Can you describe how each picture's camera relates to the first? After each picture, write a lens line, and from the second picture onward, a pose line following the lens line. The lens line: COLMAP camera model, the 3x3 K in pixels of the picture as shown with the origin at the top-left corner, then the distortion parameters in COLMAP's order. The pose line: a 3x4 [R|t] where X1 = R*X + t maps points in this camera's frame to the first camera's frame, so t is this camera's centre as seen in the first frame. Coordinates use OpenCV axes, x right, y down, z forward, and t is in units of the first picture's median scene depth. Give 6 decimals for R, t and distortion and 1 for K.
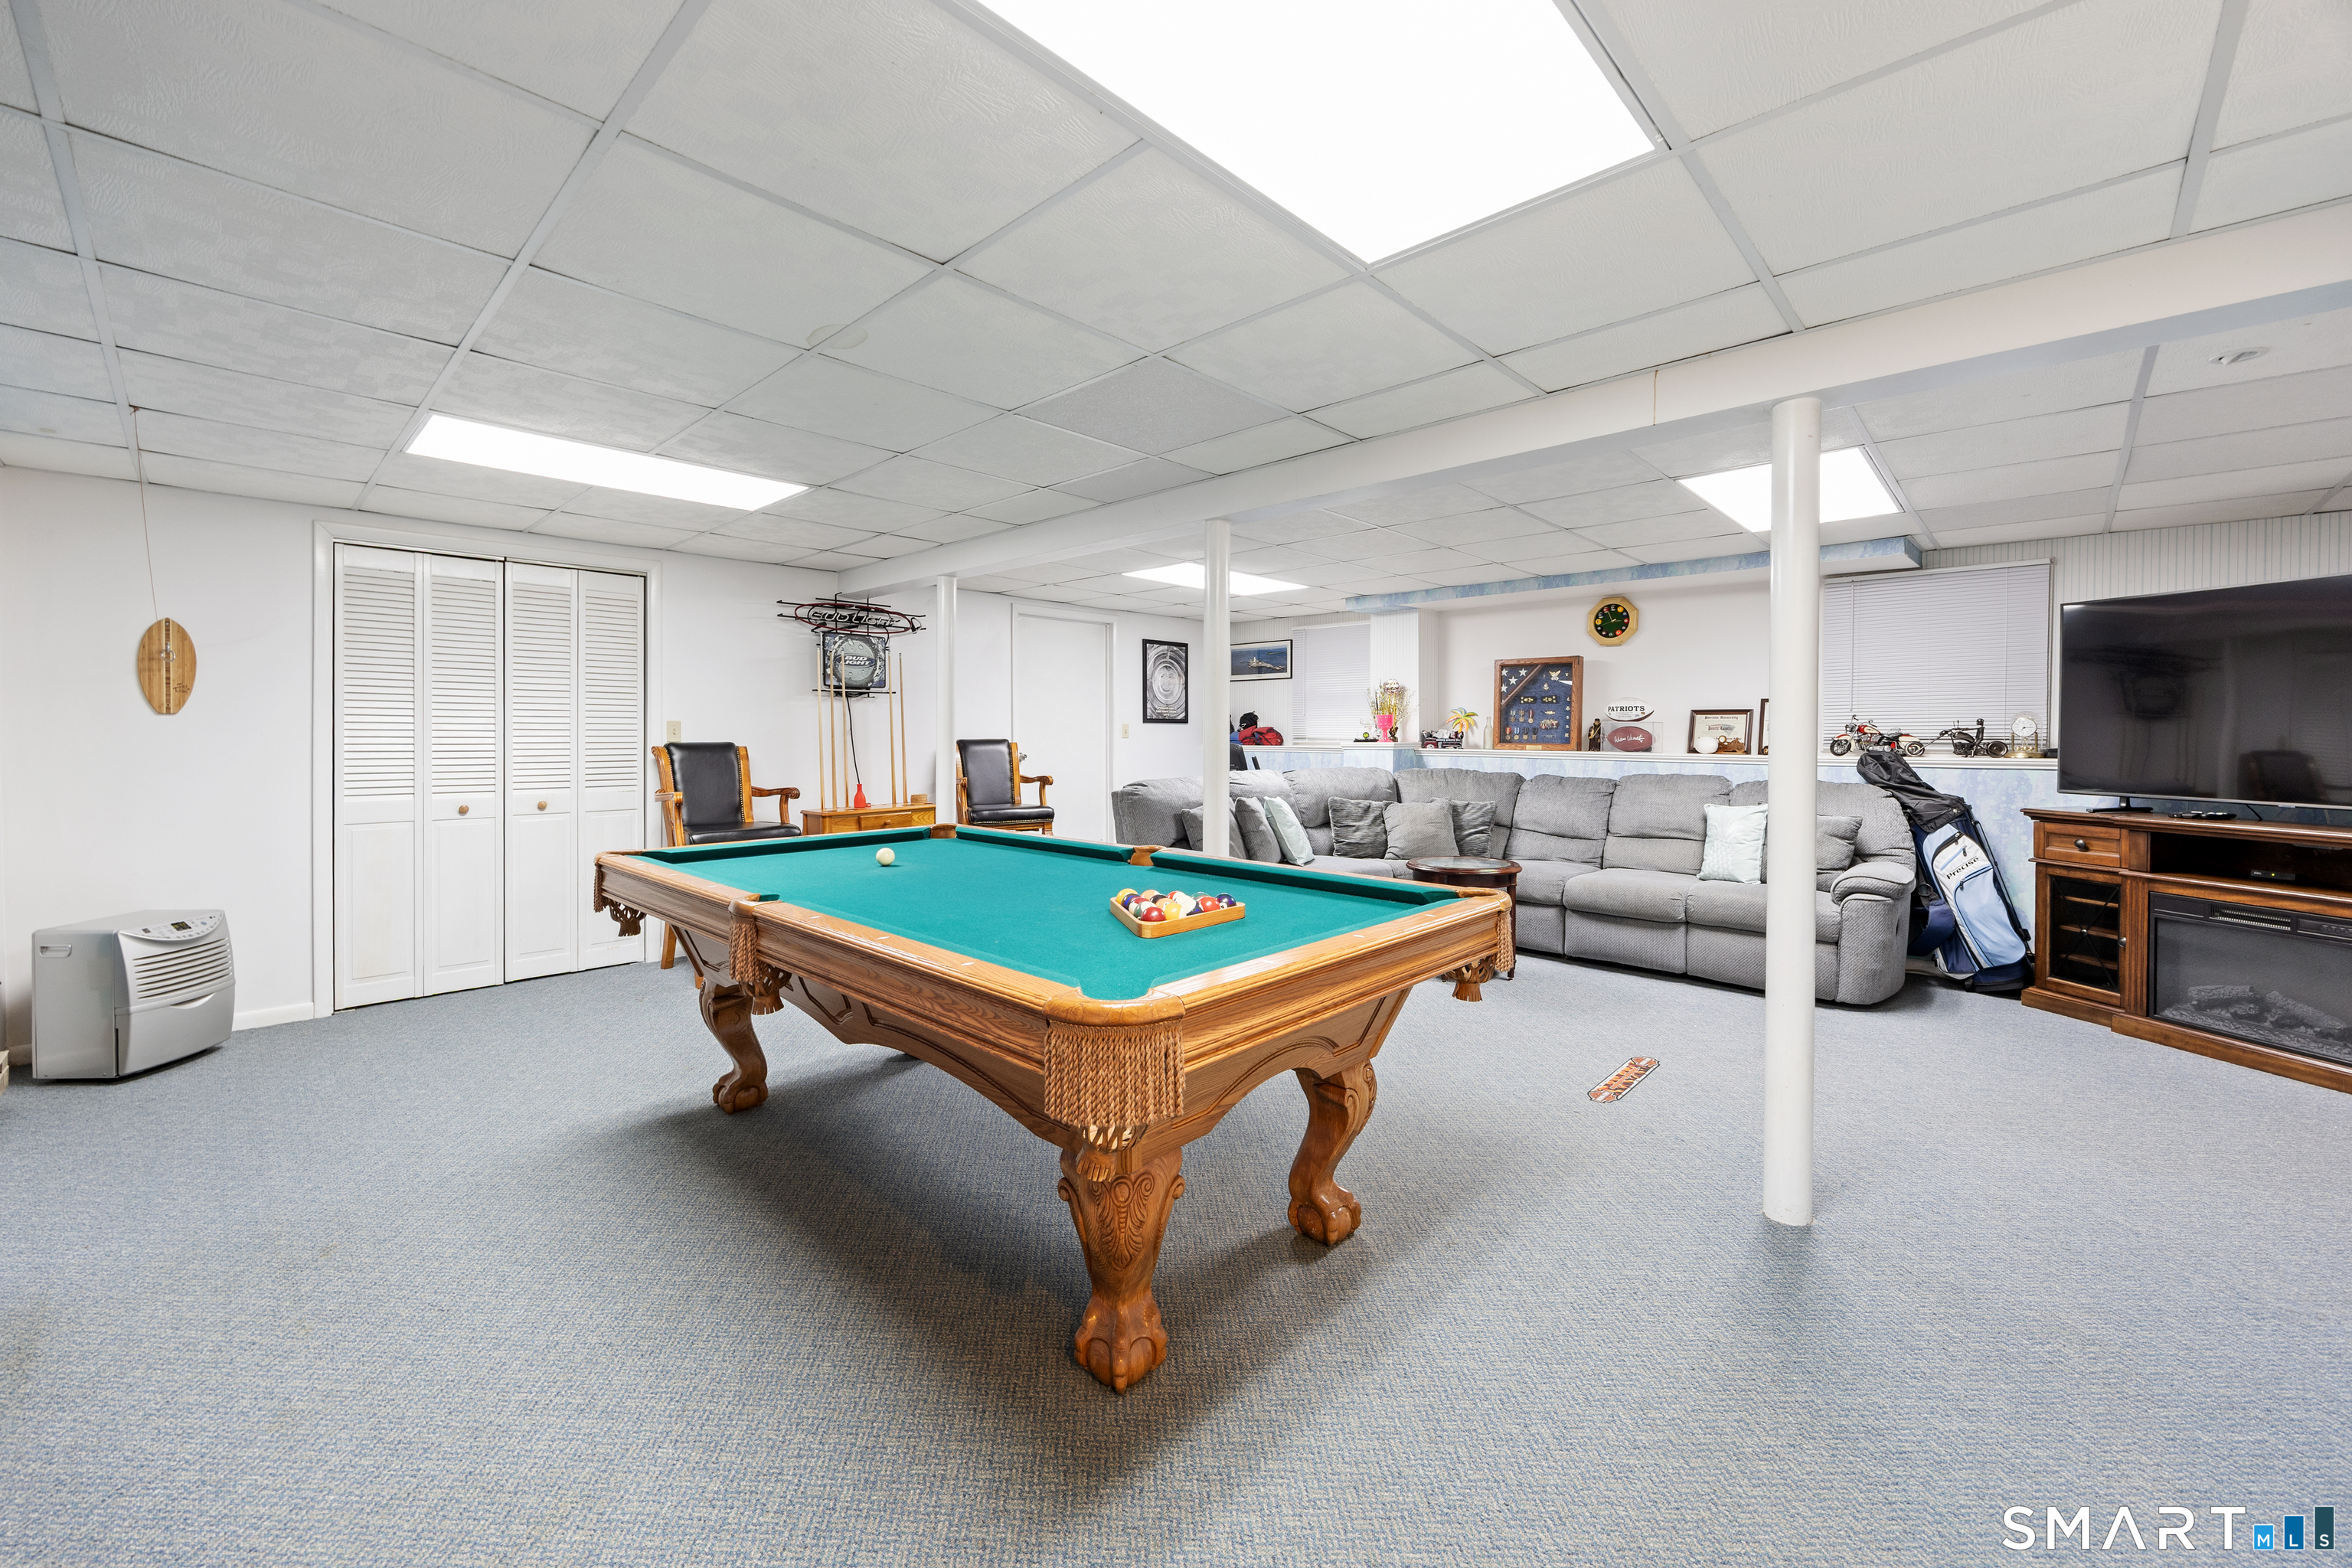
lens RADIAL K [[924.5, 0, 1177.5], [0, 924.5, 740.6], [0, 0, 1]] dist [0.000361, 0.000065]
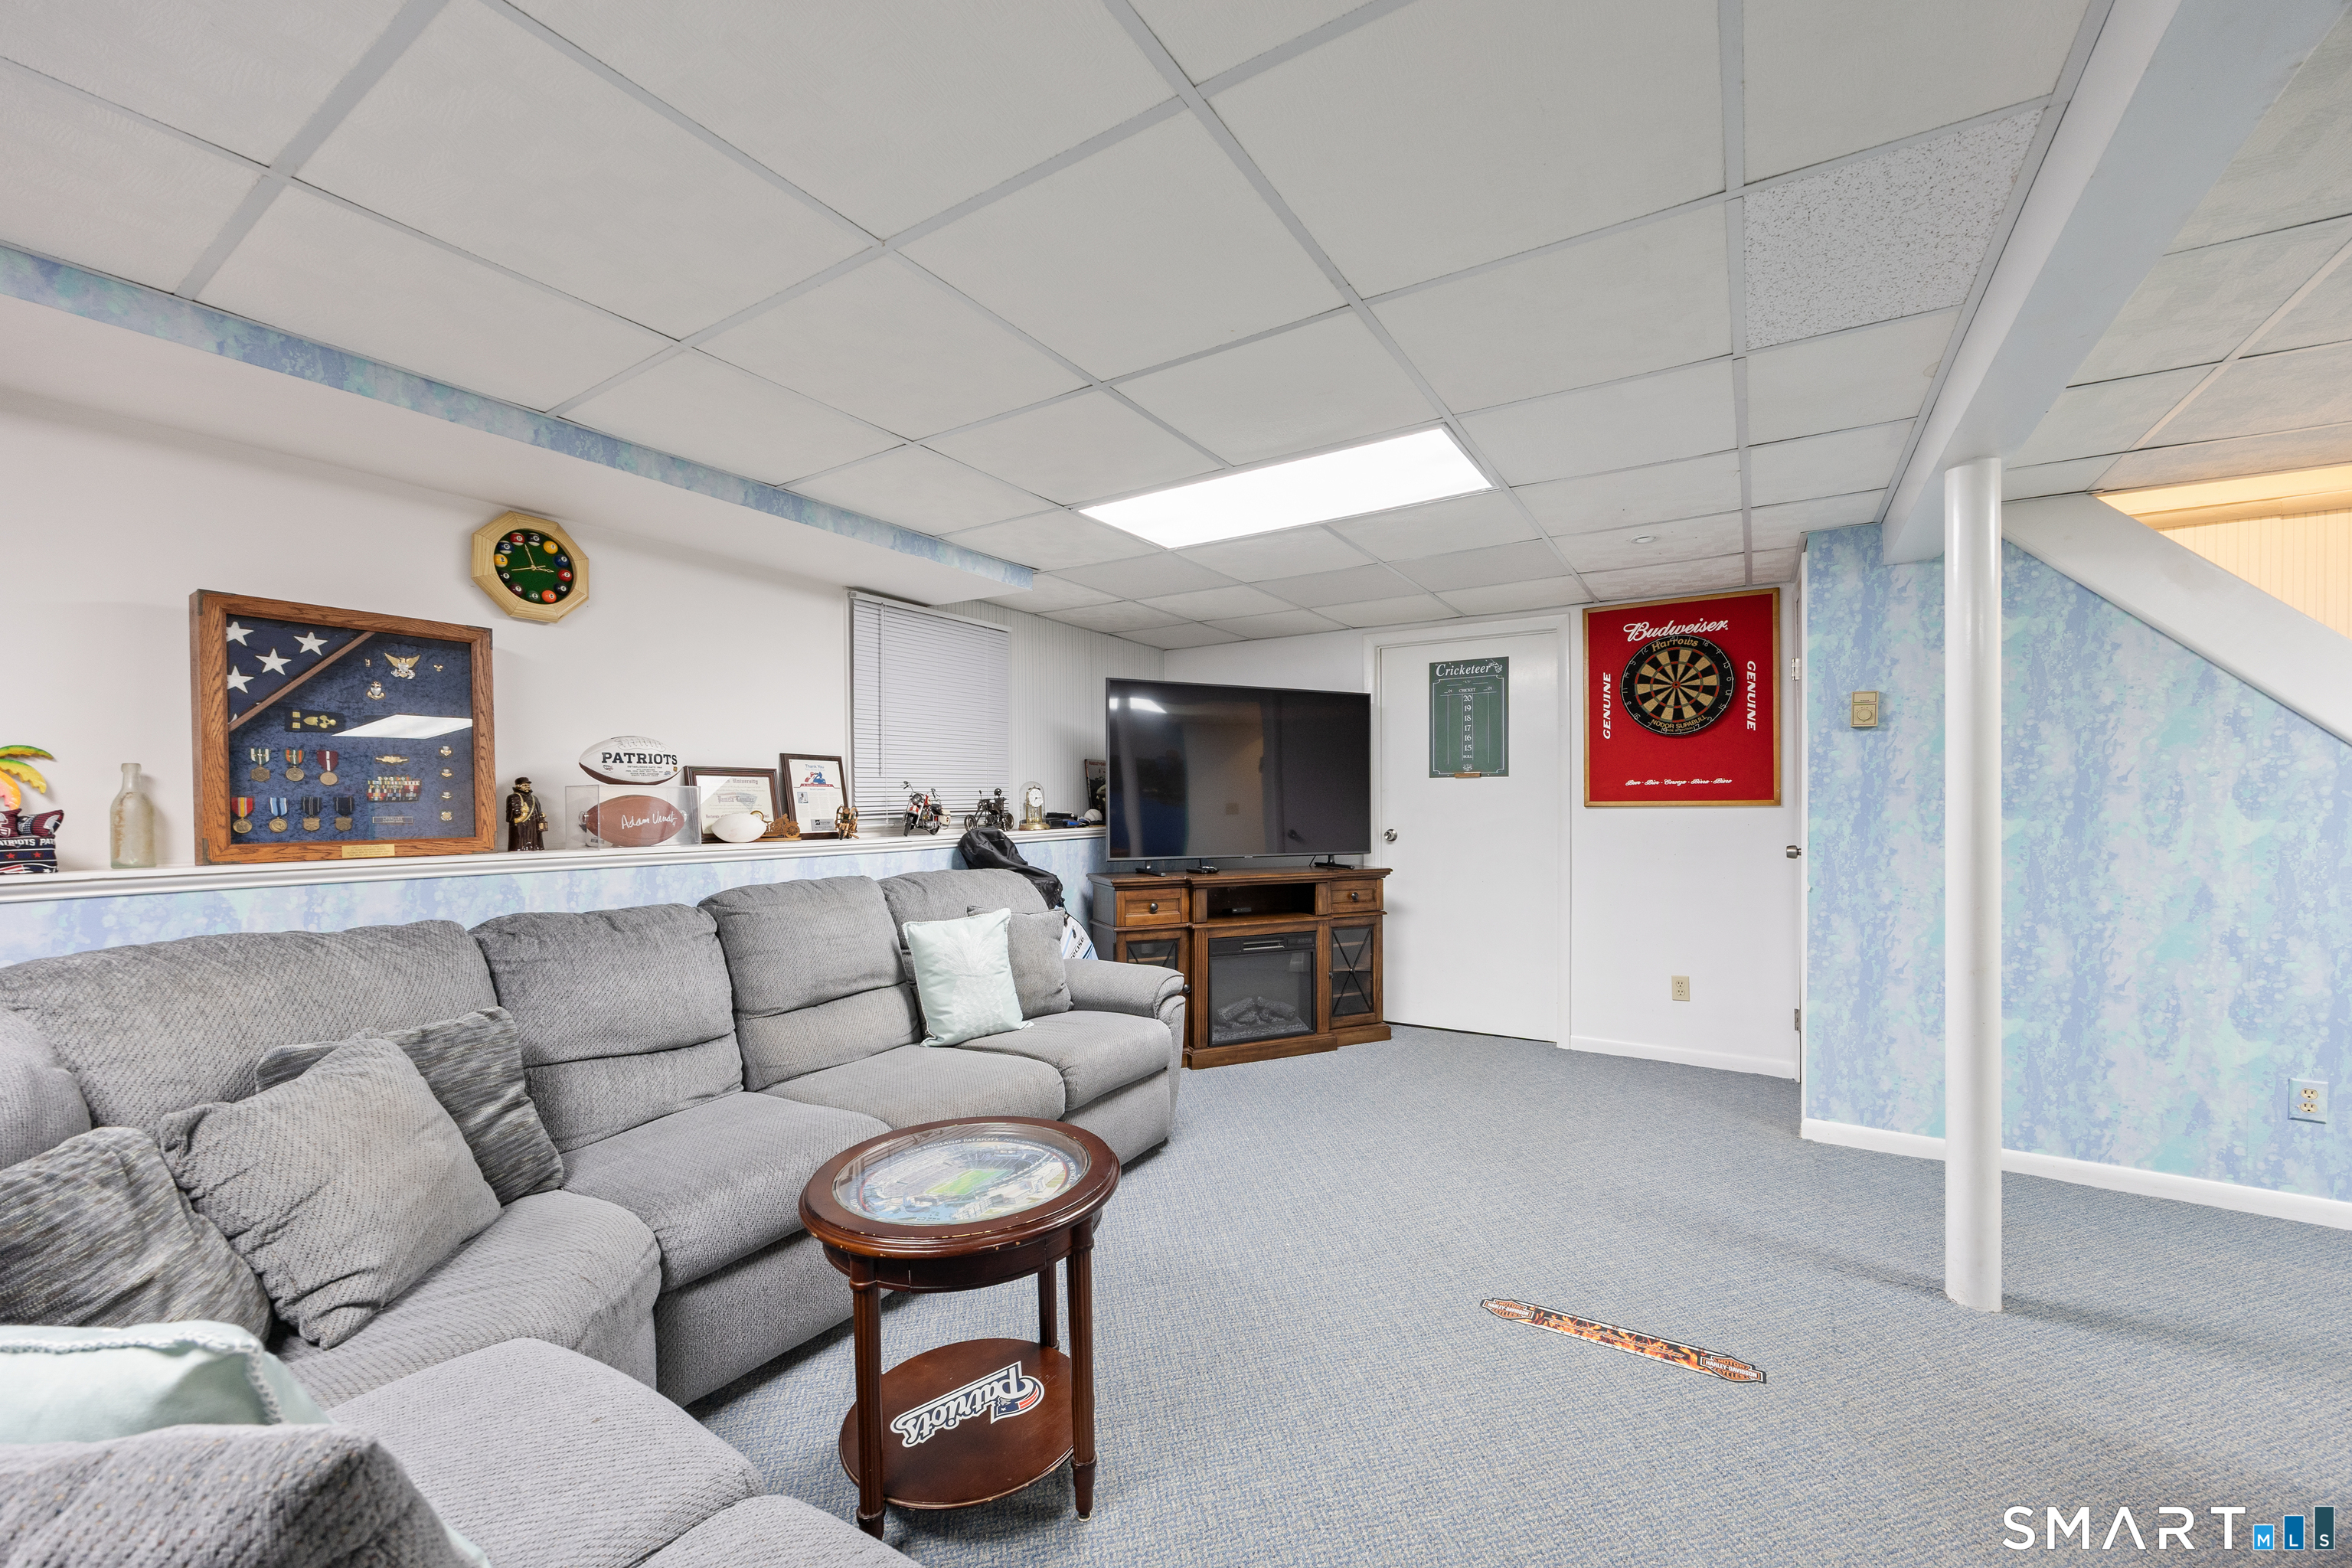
lens RADIAL K [[920.4, 0, 1177.4], [0, 920.4, 811.6], [0, 0, 1]] dist [0.000335, 0.000029]
pose [[-0.195202, -0.011034, 0.980701, -0.044402], [0.016664, 0.999755, 0.014565, -0.008605], [-0.980621, 0.019186, -0.194970, 0.767791]]
